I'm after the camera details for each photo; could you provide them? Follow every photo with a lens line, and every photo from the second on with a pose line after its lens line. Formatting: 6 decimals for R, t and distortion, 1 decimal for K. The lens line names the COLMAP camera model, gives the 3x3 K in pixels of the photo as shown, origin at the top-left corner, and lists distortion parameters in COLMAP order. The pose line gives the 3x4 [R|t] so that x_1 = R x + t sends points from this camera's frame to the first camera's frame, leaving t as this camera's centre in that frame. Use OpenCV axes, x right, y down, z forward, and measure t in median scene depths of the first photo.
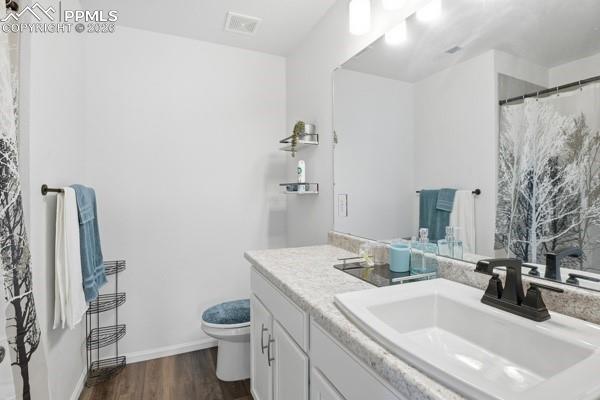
lens RADIAL K [[299.5, 0, 300.8], [0, 299.5, 198.7], [0, 0, 1]] dist [-0.033811, -0.000236]
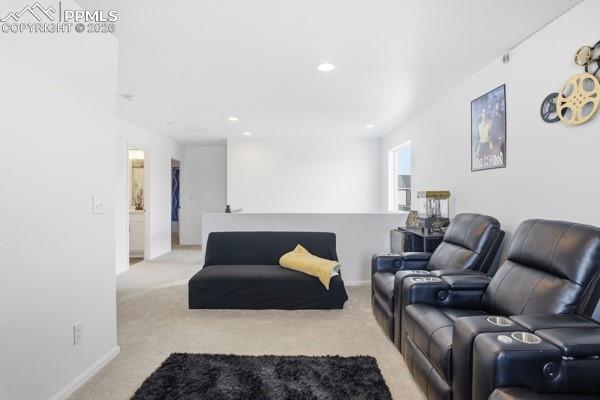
lens RADIAL K [[299.5, 0, 298.5], [0, 299.5, 199.0], [0, 0, 1]] dist [-0.033811, -0.000236]
pose [[0.418886, -0.006366, 0.908016, -1.499014], [0.011501, 0.999932, 0.001705, 0.036986], [-0.907966, 0.009729, 0.418931, -1.991697]]
